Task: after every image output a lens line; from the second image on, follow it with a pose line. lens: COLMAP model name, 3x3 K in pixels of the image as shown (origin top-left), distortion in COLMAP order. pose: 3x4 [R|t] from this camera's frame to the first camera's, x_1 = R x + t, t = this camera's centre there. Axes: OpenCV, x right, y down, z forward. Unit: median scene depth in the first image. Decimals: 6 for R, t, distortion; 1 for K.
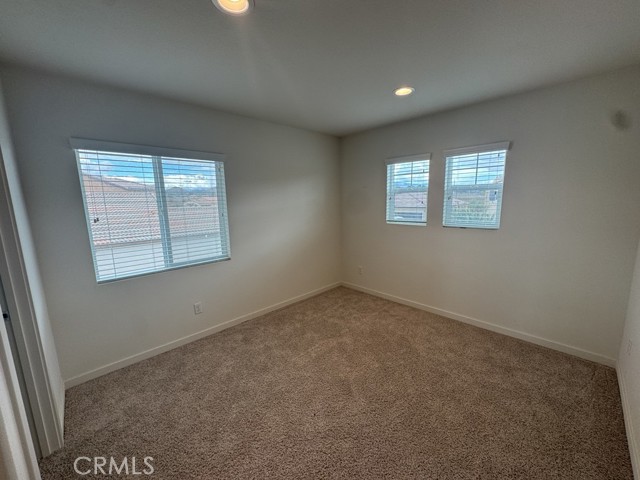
lens RADIAL K [[257.2, 0, 313.7], [0, 257.2, 240.5], [0, 0, 1]] dist [-0.002522, -0.000314]
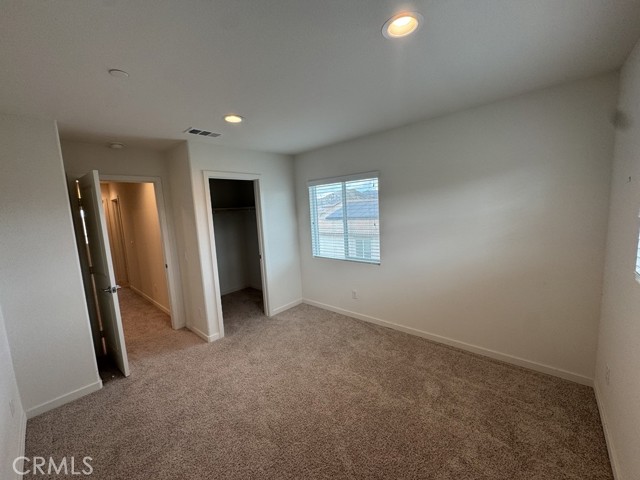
lens RADIAL K [[257.2, 0, 319.9], [0, 257.2, 239.2], [0, 0, 1]] dist [-0.002522, -0.000314]
pose [[0.078979, 0.146948, -0.985986, 0.729871], [-0.102423, 0.985038, 0.138602, -0.163585], [0.991601, 0.090041, 0.092848, 0.631953]]
